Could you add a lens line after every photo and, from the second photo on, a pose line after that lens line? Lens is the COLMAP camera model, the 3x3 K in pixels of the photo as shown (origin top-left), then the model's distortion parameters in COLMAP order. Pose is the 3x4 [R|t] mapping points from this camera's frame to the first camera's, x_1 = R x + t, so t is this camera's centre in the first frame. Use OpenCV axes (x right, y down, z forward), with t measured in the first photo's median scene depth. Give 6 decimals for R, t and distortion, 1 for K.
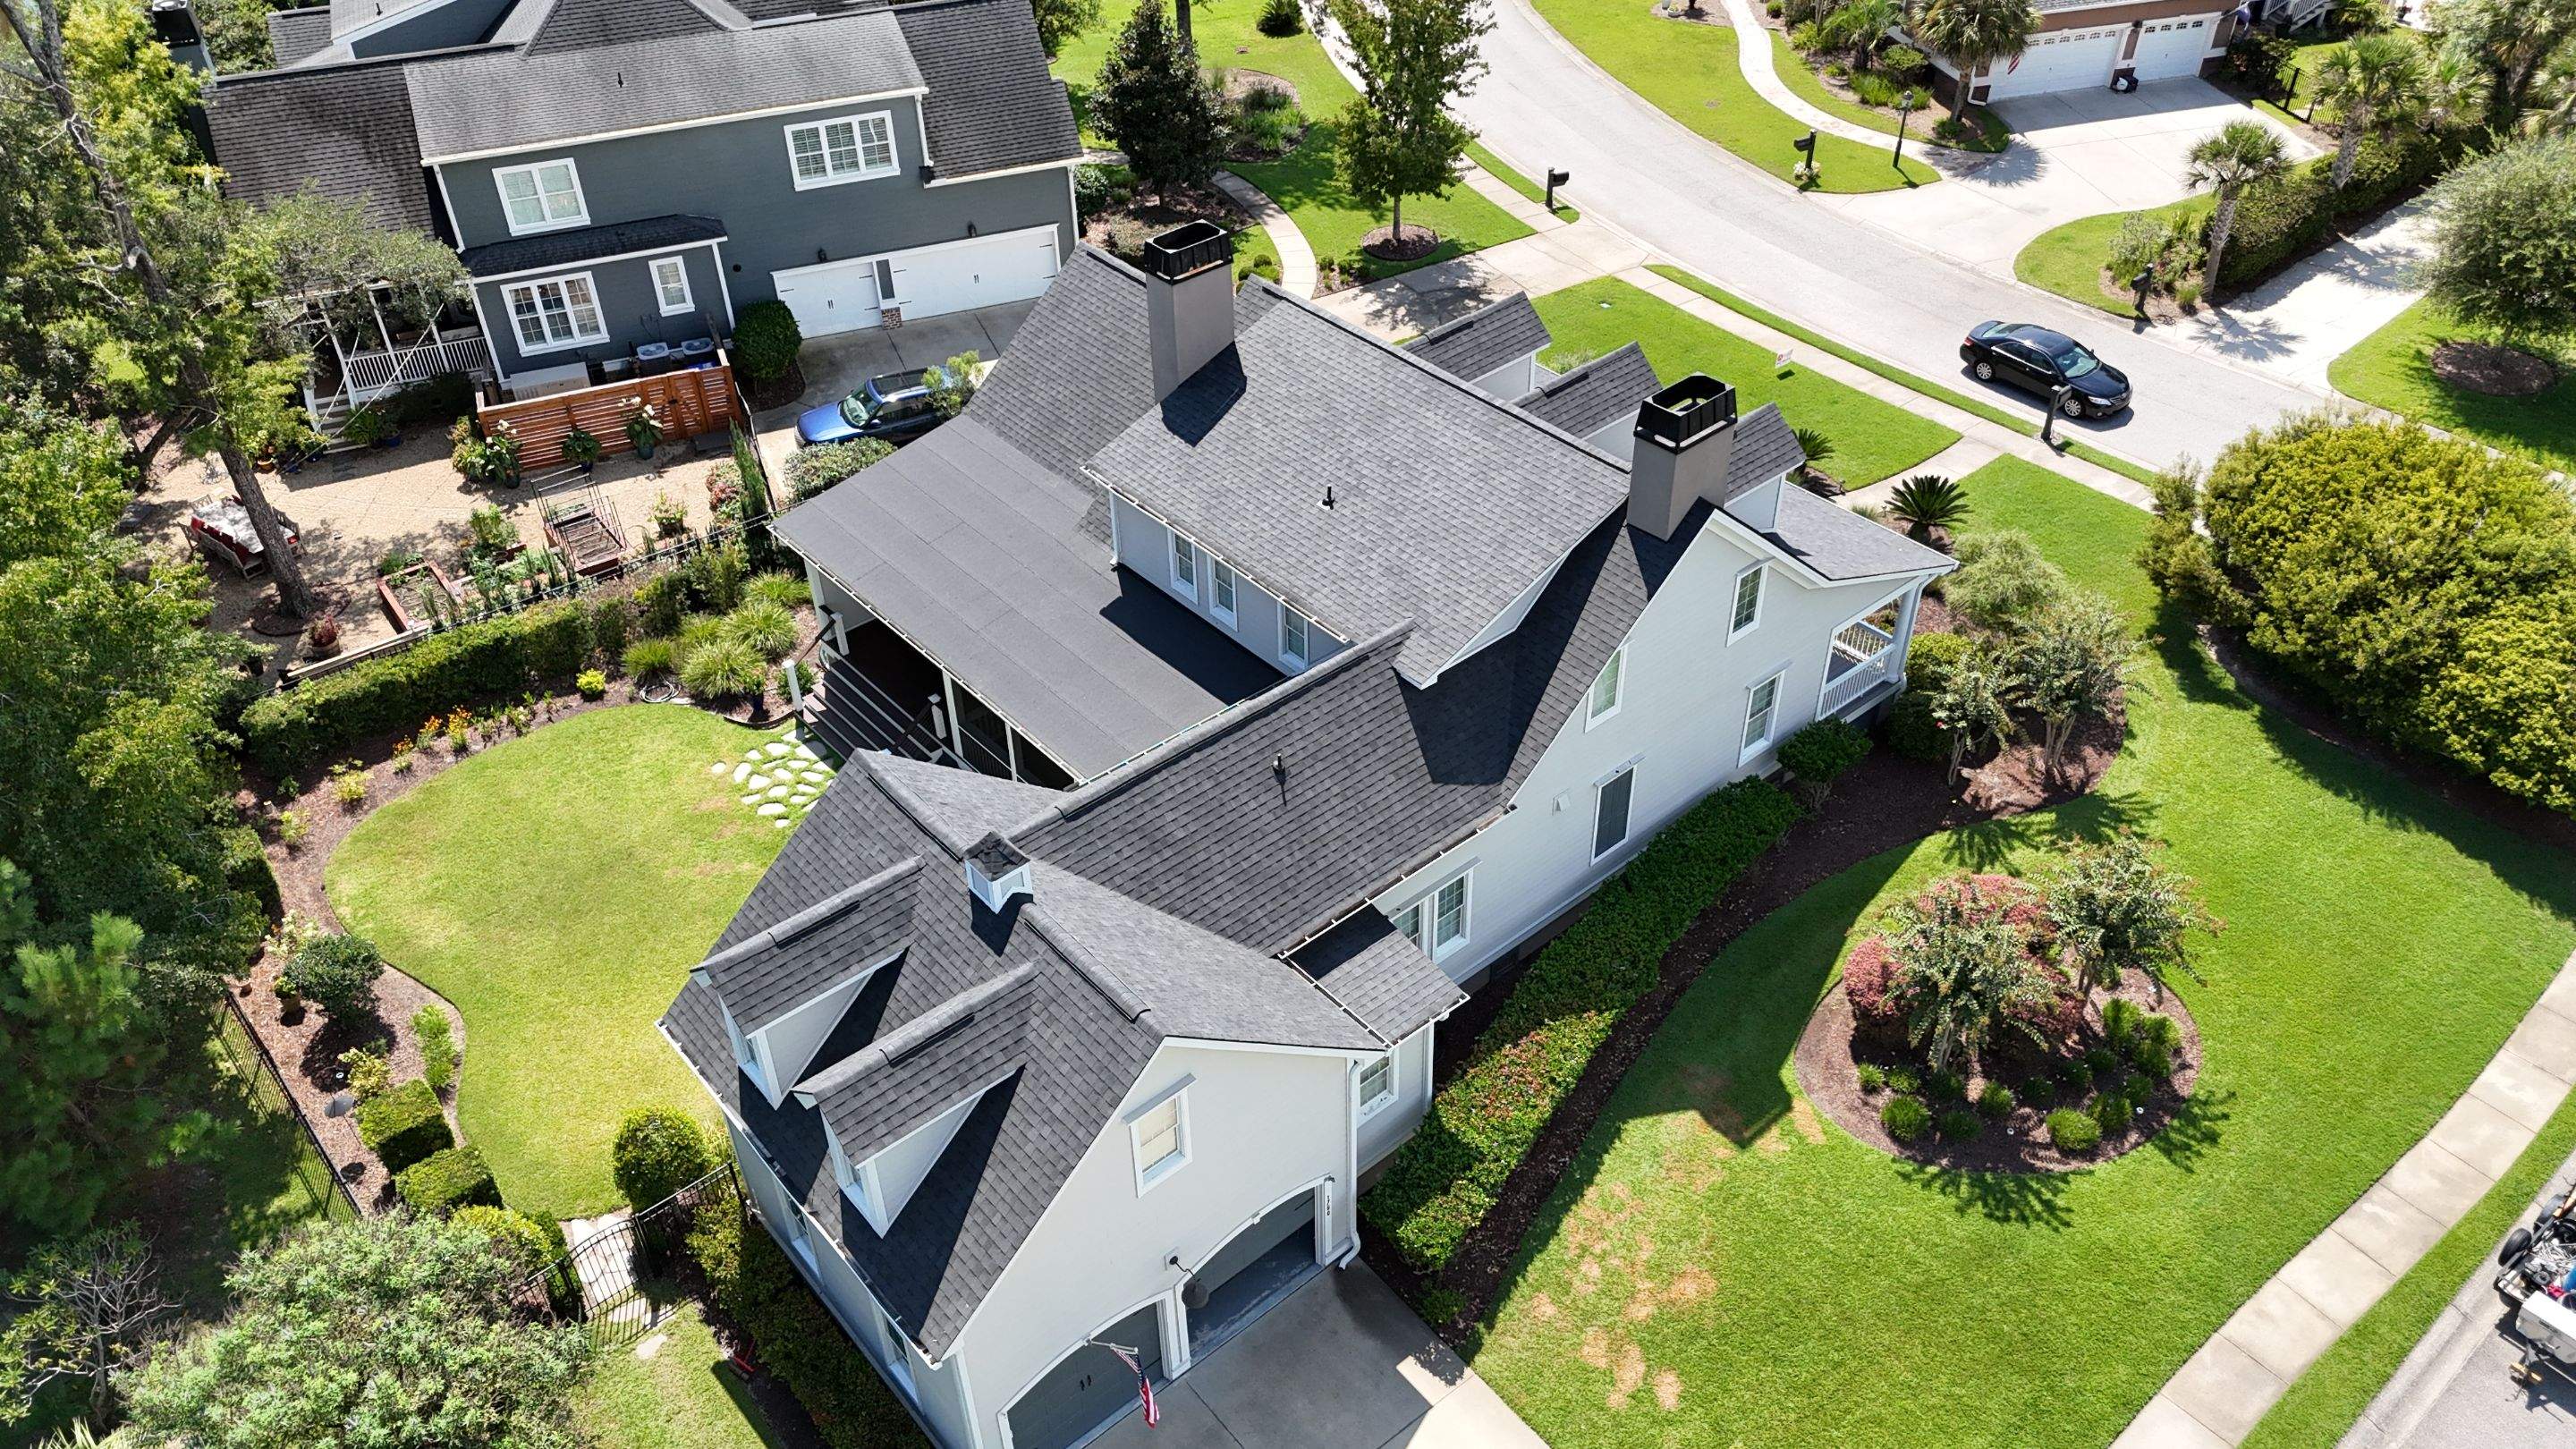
lens RADIAL K [[1903.4, 0, 1293.3], [0, 1903.4, 722.8], [0, 0, 1]] dist [0.065438, -0.055848]
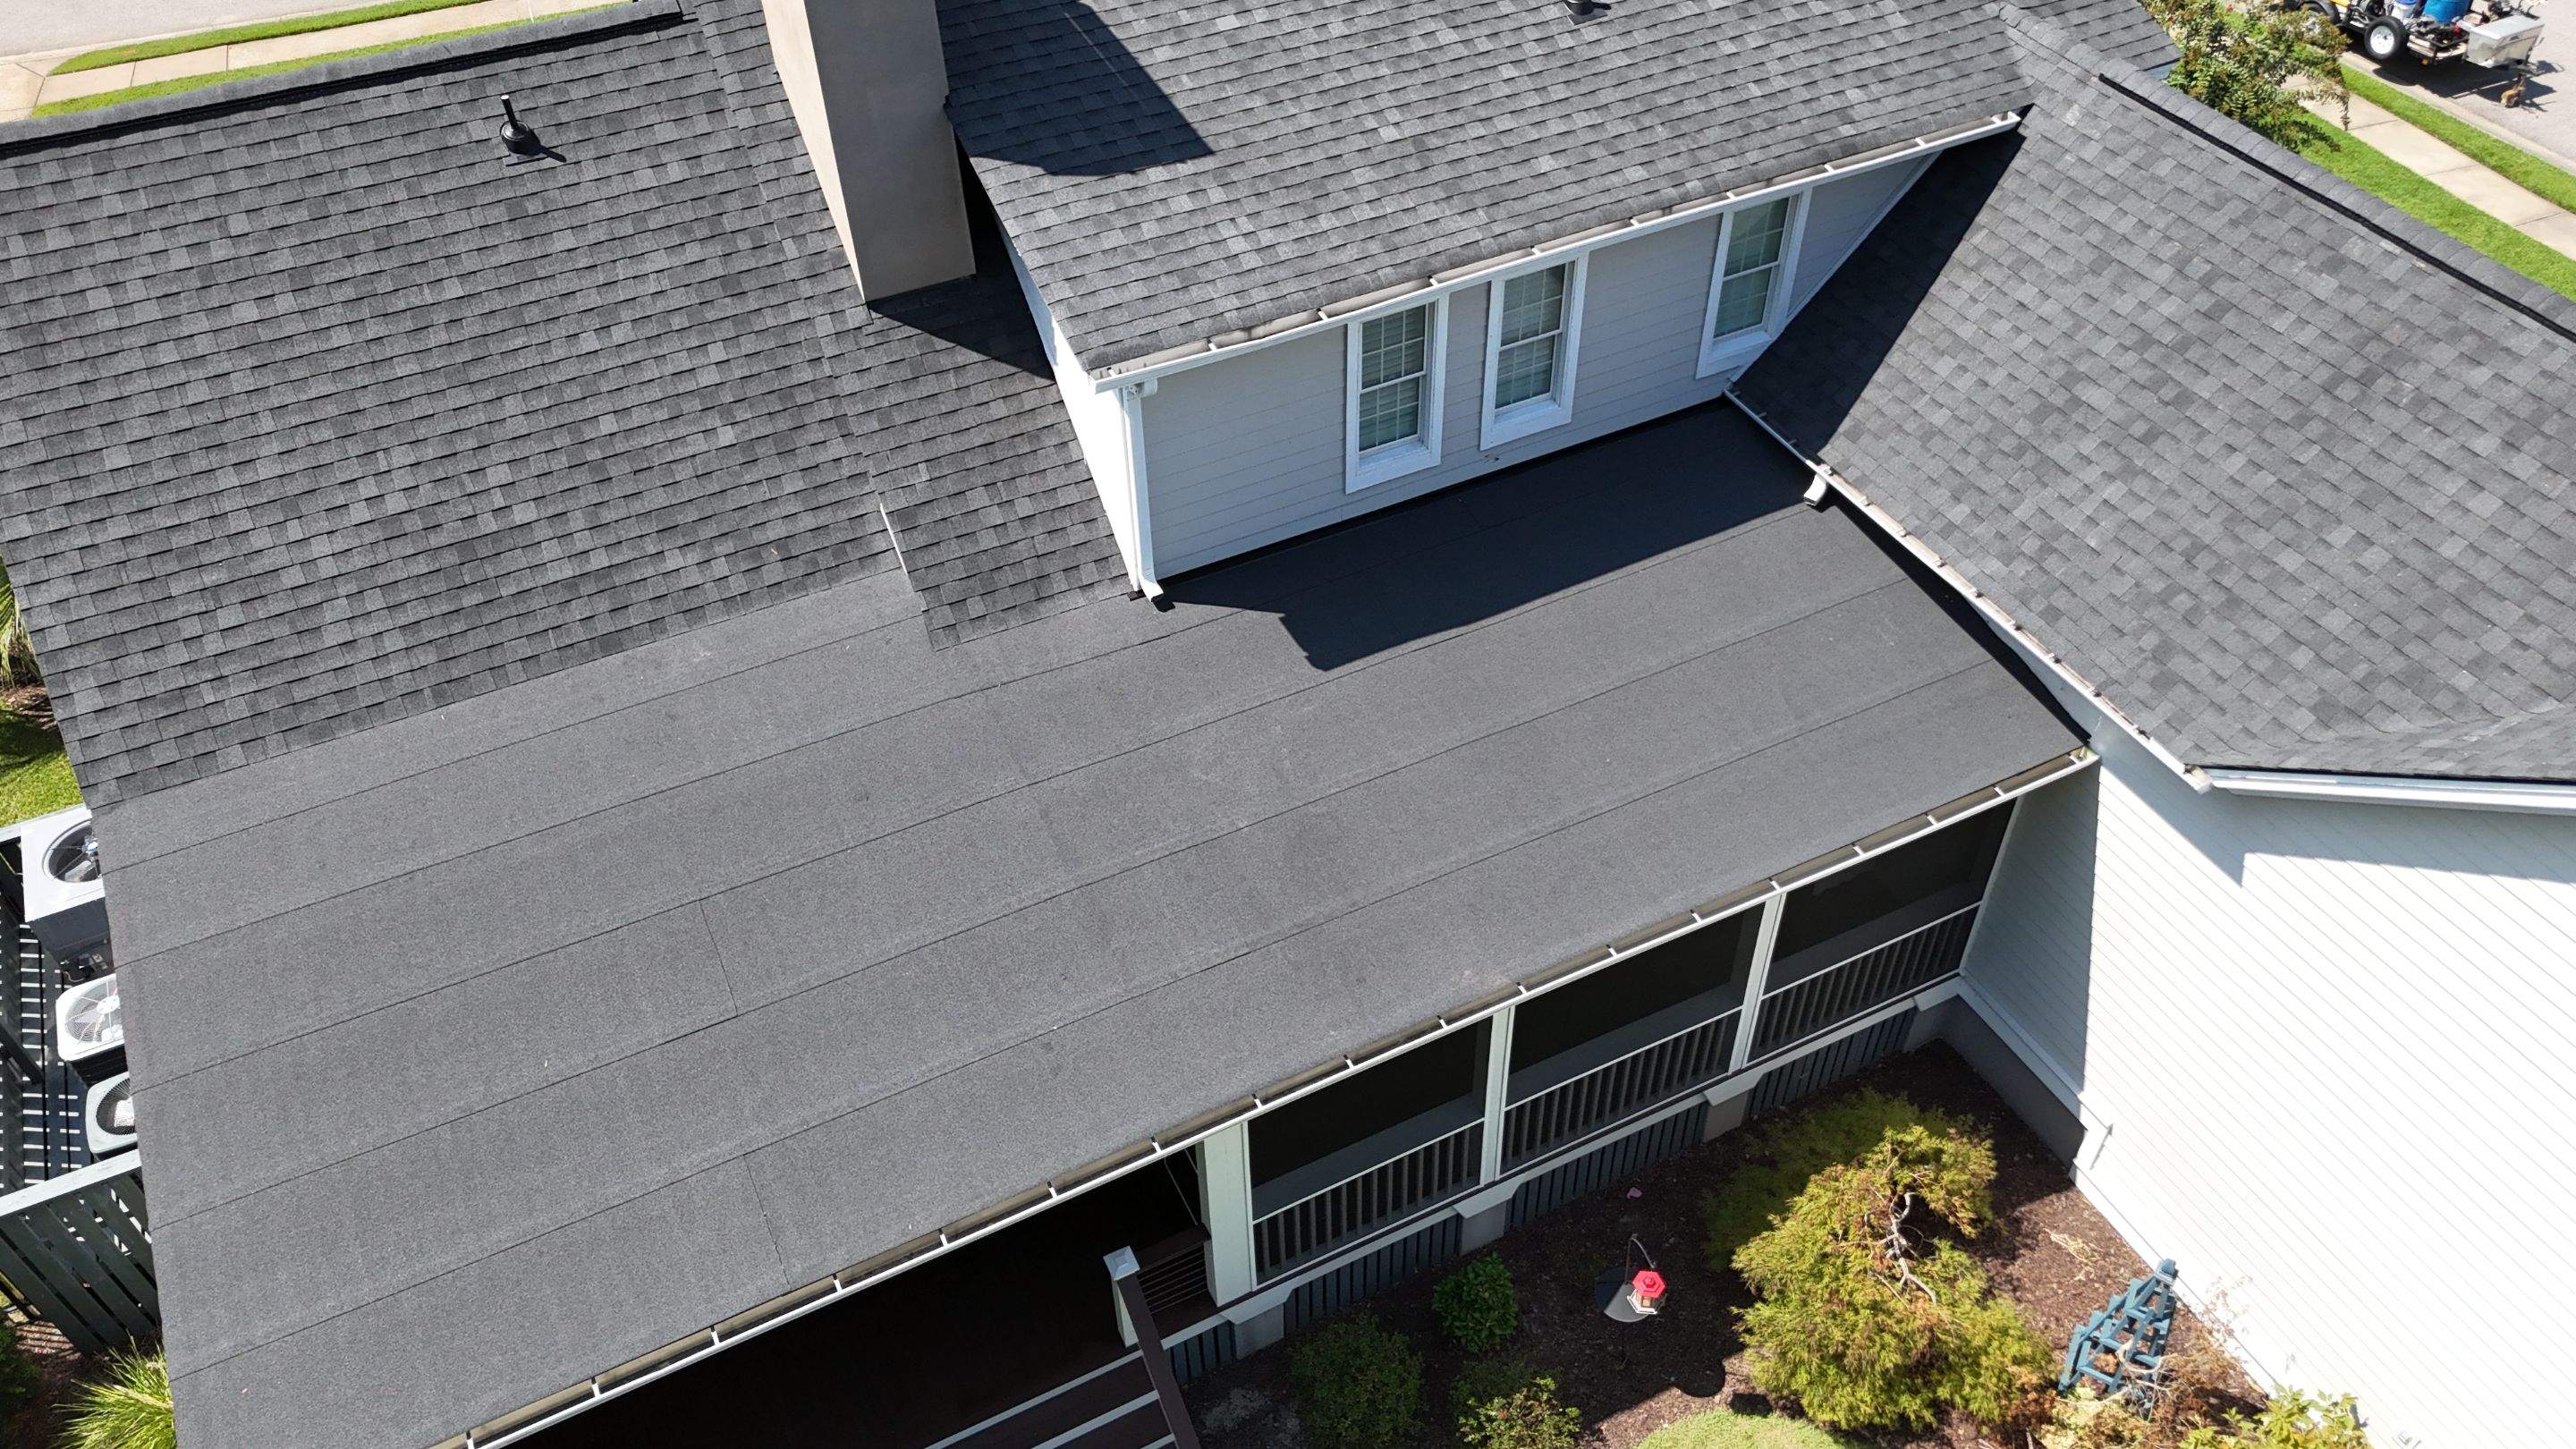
lens RADIAL K [[1910.4, 0, 1299.3], [0, 1910.4, 720.6], [0, 0, 1]] dist [0.038377, -0.007165]
pose [[0.245588, -0.661797, 0.708316, -0.370806], [0.610812, 0.673035, 0.417051, -0.207082], [-0.752725, 0.330225, 0.569523, 0.783788]]
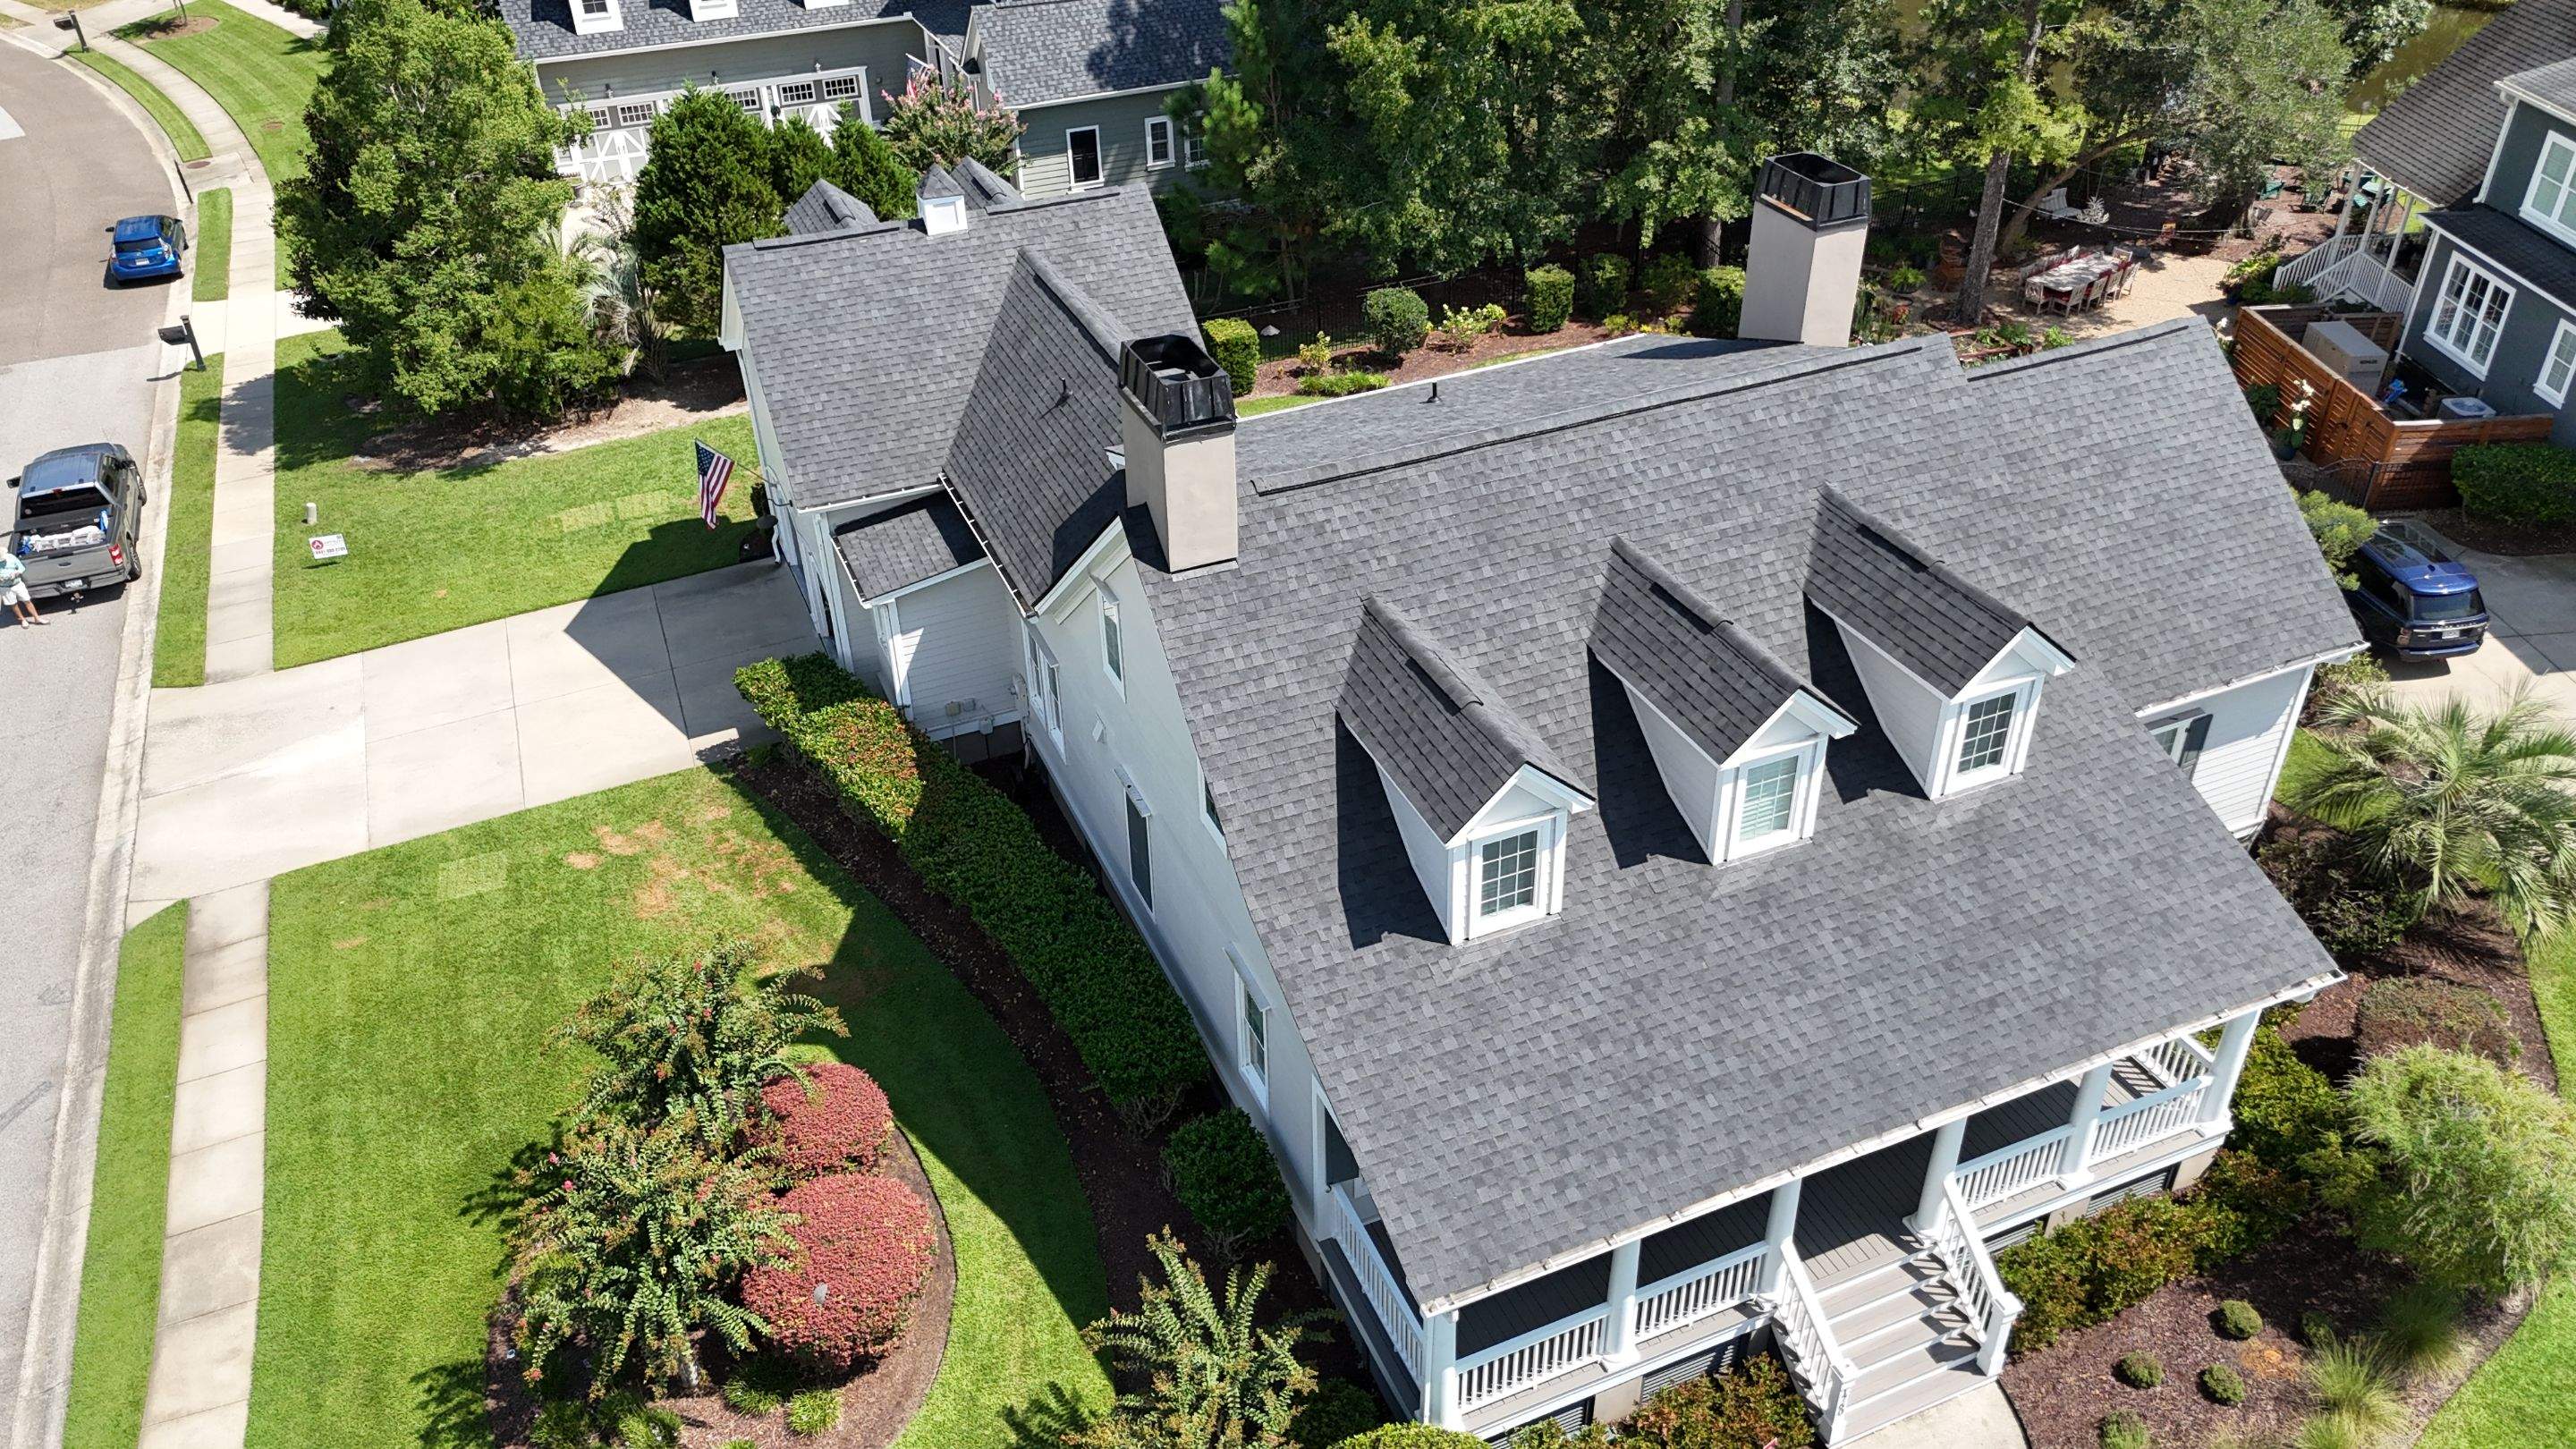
lens RADIAL K [[1896.0, 0, 1295.7], [0, 1896.0, 724.1], [0, 0, 1]] dist [0.076240, -0.072960]
pose [[-0.297031, 0.559137, -0.774040, 0.674128], [-0.576250, 0.541406, 0.612222, -0.460513], [0.761386, 0.627889, 0.161388, 0.834371]]
